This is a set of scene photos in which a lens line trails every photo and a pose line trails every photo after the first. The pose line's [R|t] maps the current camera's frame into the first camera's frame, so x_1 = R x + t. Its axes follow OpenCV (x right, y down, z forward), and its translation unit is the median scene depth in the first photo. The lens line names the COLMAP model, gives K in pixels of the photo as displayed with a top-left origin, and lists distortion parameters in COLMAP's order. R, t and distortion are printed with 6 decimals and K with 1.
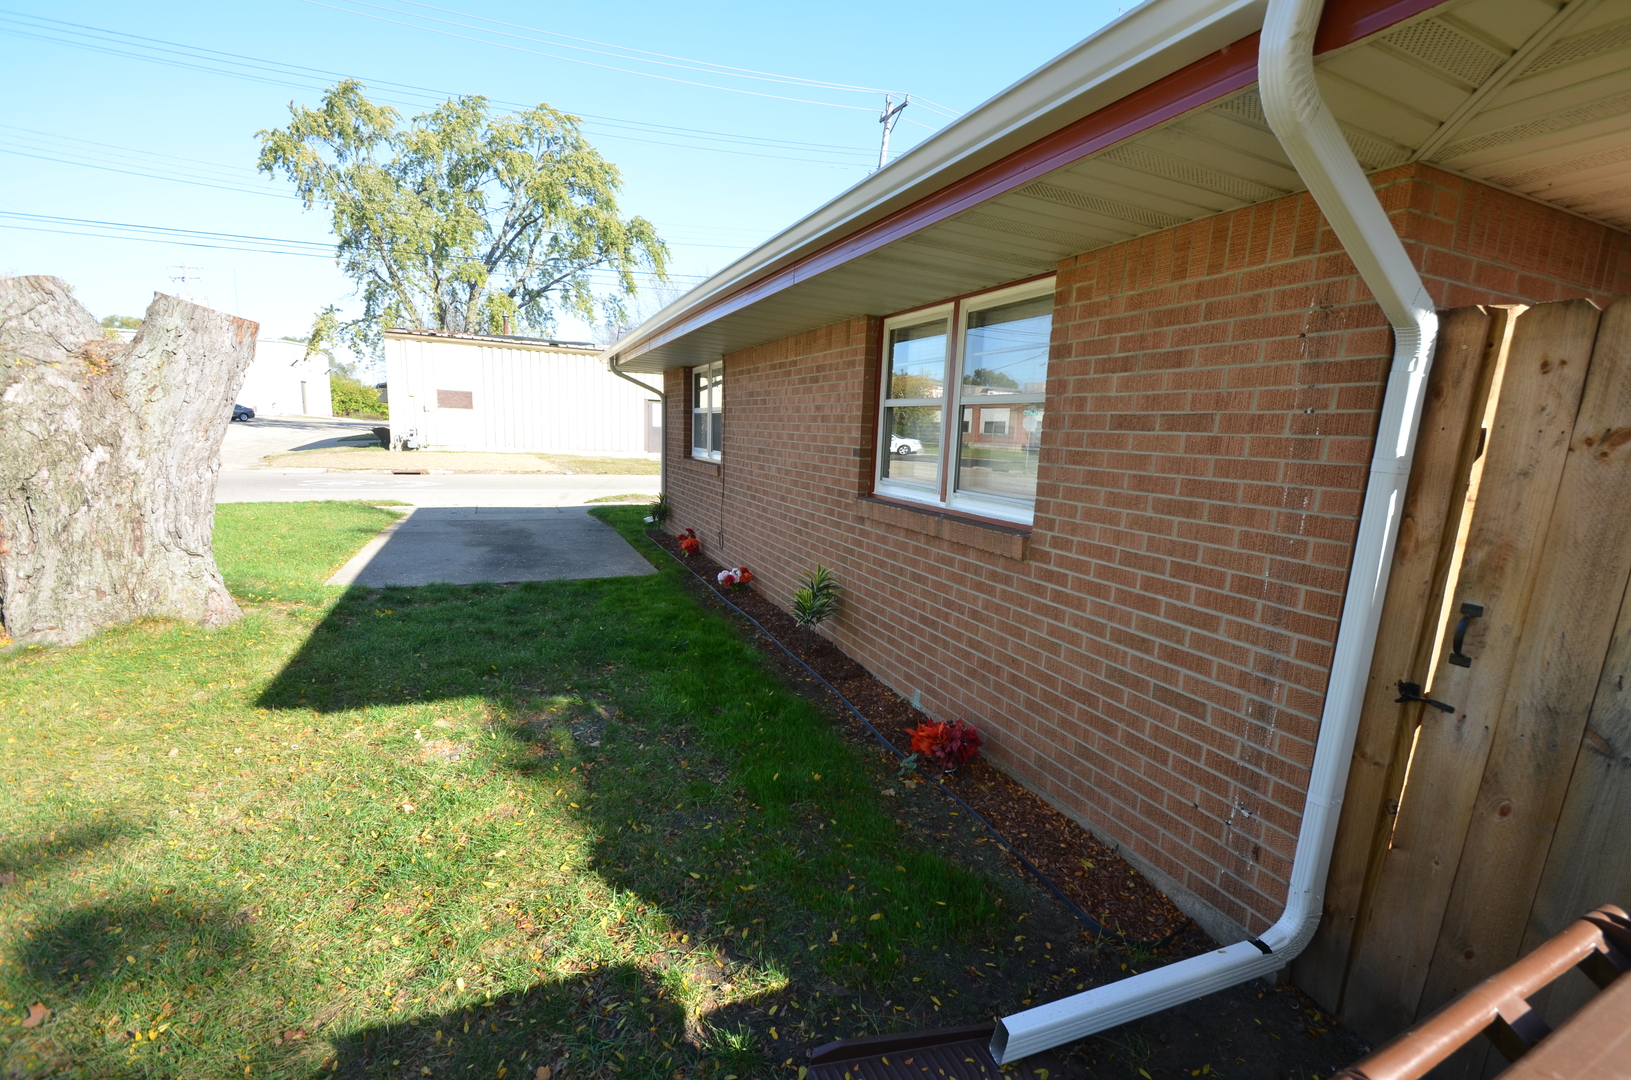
lens RADIAL K [[706.3, 0, 813.3], [0, 706.3, 563.5], [0, 0, 1]] dist [0.015608, -0.015223]
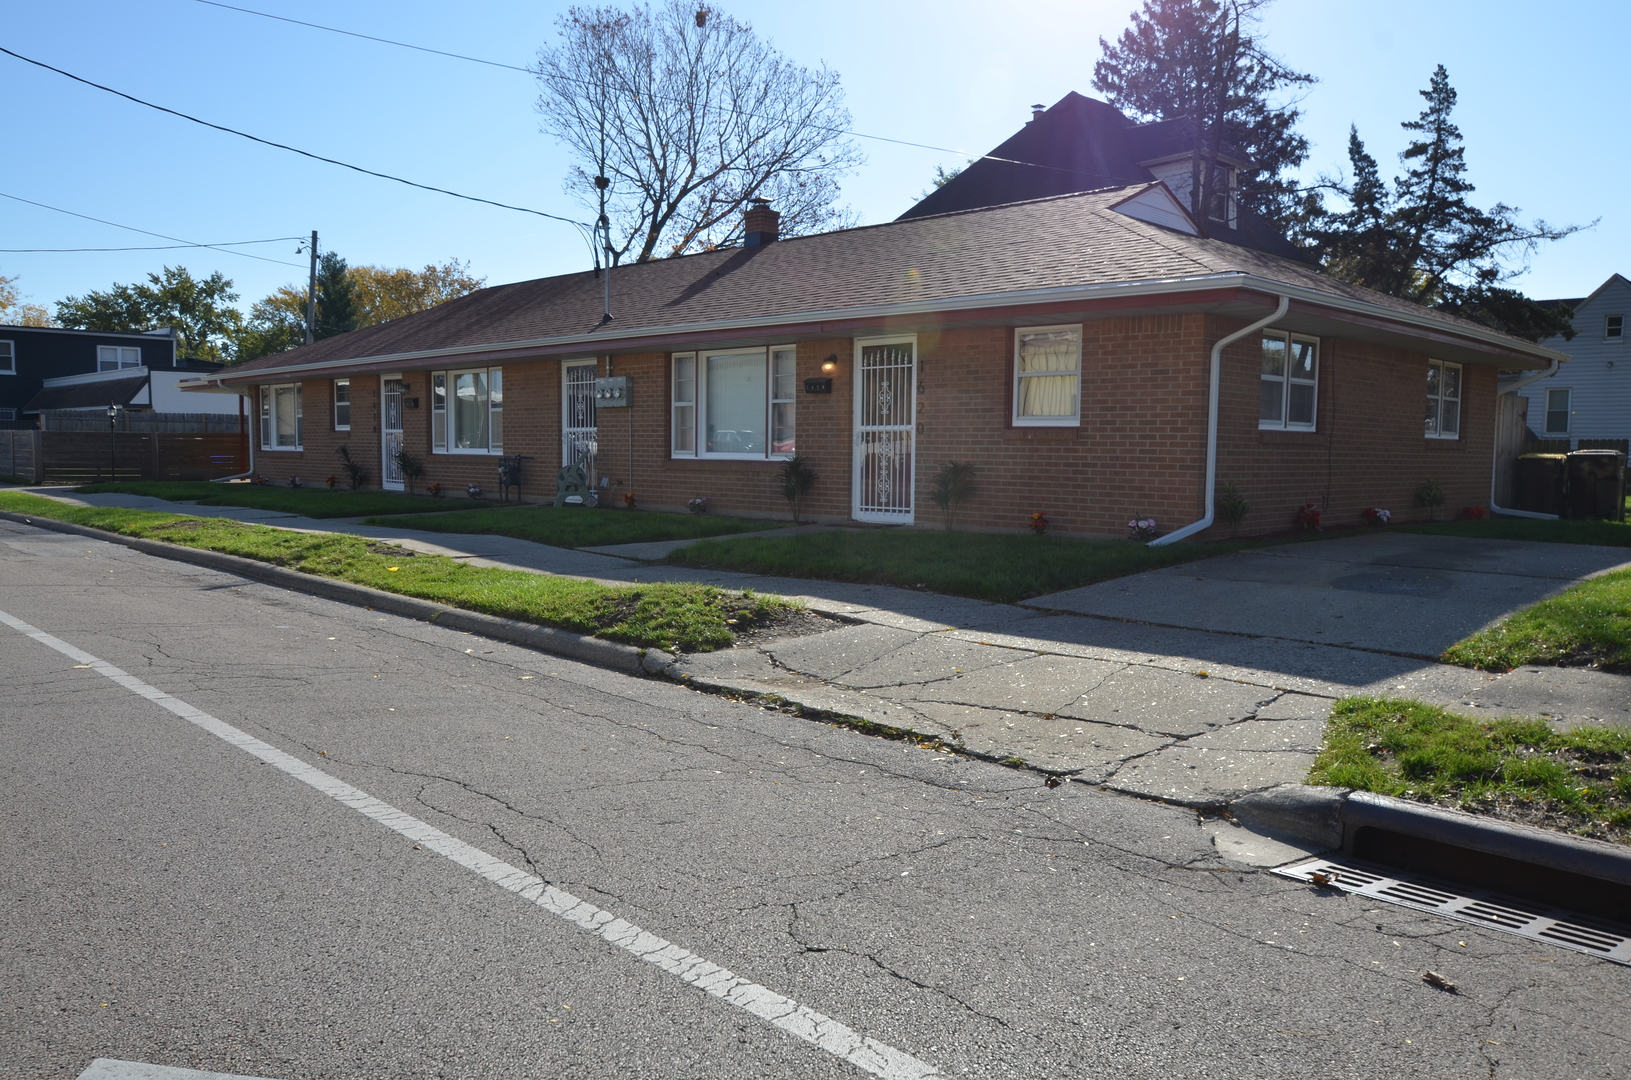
lens RADIAL K [[1209.0, 0, 815.5], [0, 1209.0, 540.0], [0, 0, 1]] dist [-0.001594, -0.000190]
pose [[-0.366644, -0.118256, 0.922815, -4.266701], [0.139421, 0.973705, 0.180170, -1.149897], [-0.919856, 0.194718, -0.340515, 6.454076]]
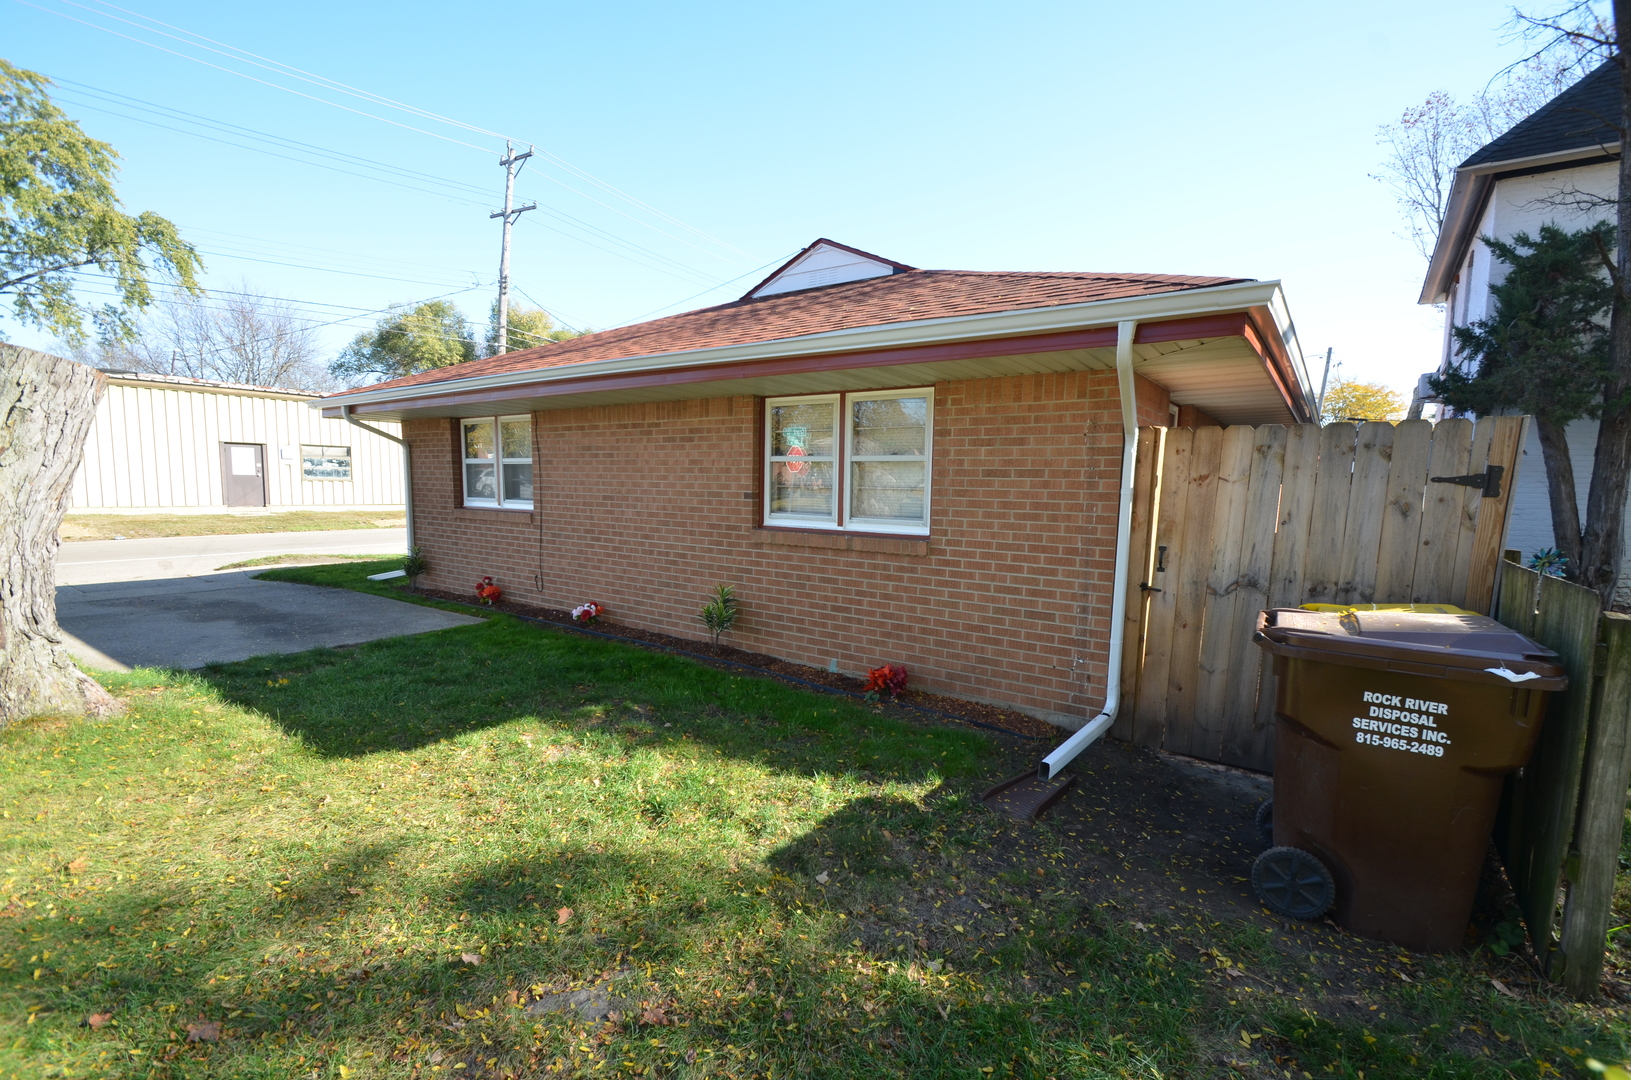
lens RADIAL K [[706.3, 0, 813.3], [0, 706.3, 563.5], [0, 0, 1]] dist [0.015608, -0.015223]
pose [[0.863266, -0.083732, 0.497755, -0.821992], [0.111136, 0.993475, -0.025625, 0.028151], [-0.492362, 0.077439, 0.866939, -0.325457]]
